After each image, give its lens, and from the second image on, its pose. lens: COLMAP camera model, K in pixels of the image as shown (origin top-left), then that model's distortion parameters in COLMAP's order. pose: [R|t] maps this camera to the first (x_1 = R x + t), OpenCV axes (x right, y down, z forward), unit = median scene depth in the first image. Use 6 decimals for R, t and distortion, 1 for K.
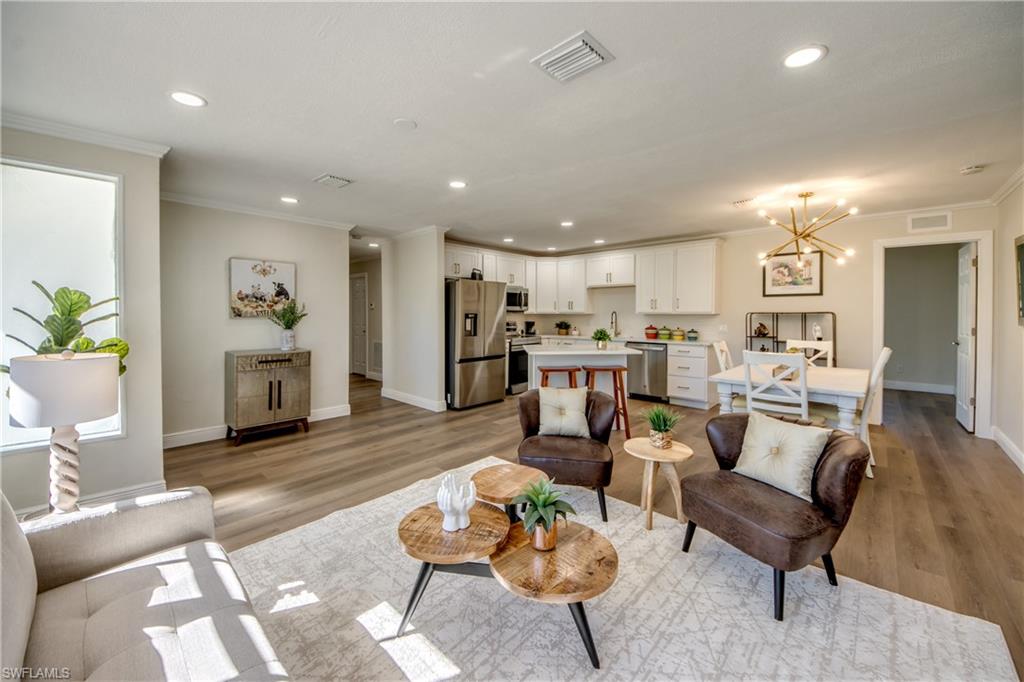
lens RADIAL K [[392.5, 0, 502.9], [0, 392.5, 319.9], [0, 0, 1]] dist [0.020487, -0.019200]
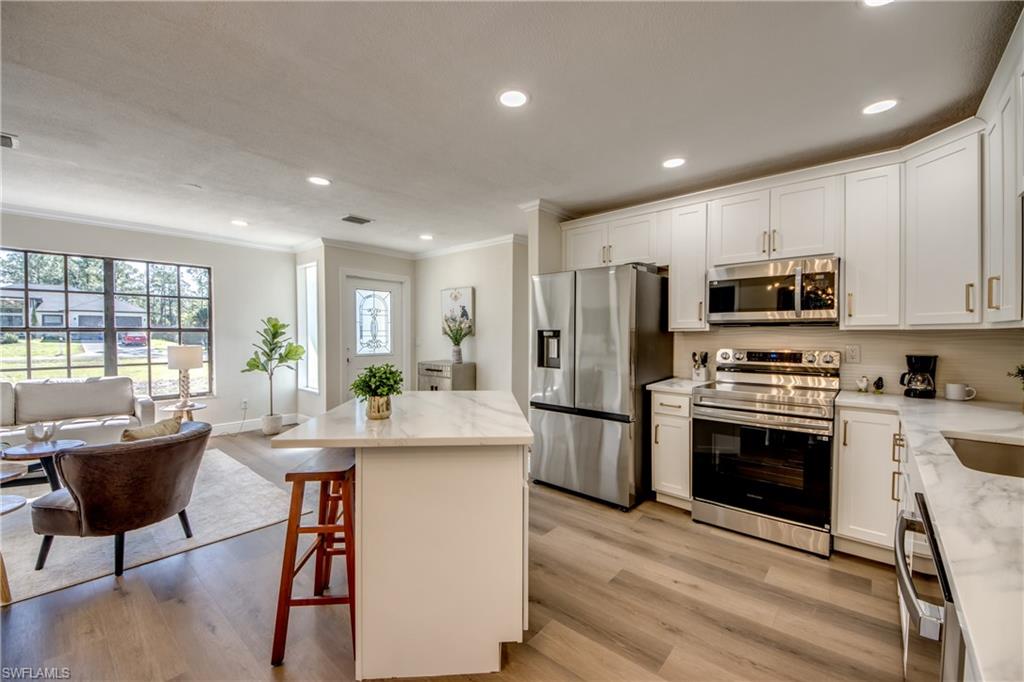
lens RADIAL K [[409.4, 0, 513.1], [0, 409.4, 347.1], [0, 0, 1]] dist [0.012686, -0.016708]
pose [[0.041098, 0.029940, -0.998706, 0.528341], [-0.018369, 0.999405, 0.029205, -0.007623], [0.998986, 0.017145, 0.041624, 0.901262]]
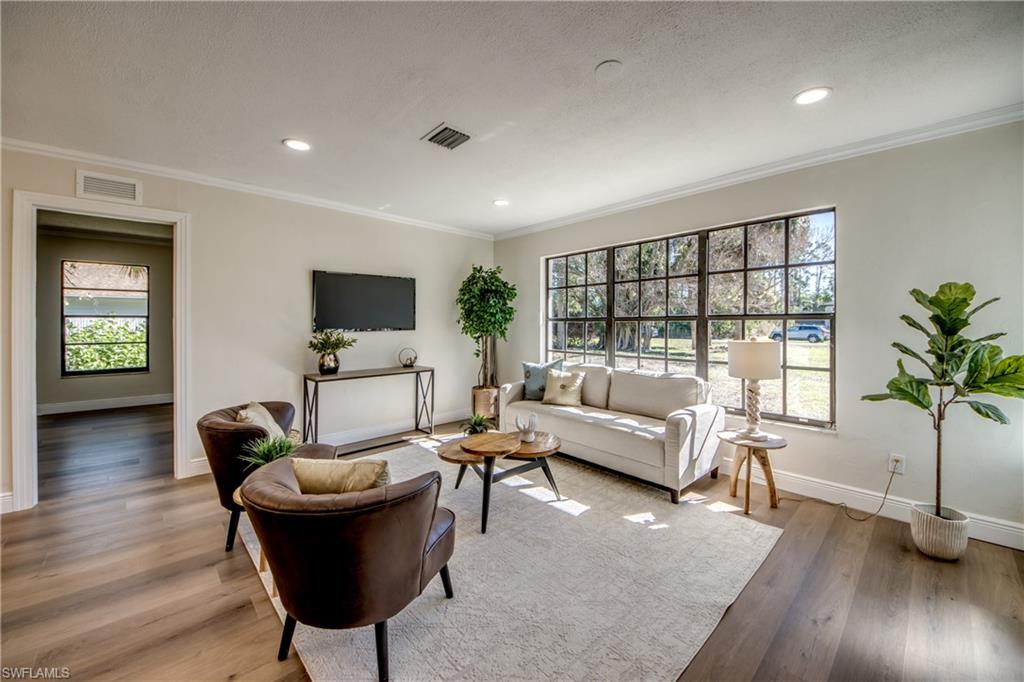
lens RADIAL K [[389.4, 0, 518.4], [0, 389.4, 325.7], [0, 0, 1]] dist [0.036906, -0.022632]
pose [[-0.997992, -0.002261, 0.063304, -0.054570], [-0.000910, 0.999771, 0.021361, -0.004706], [-0.063338, 0.021261, -0.997766, 0.794877]]
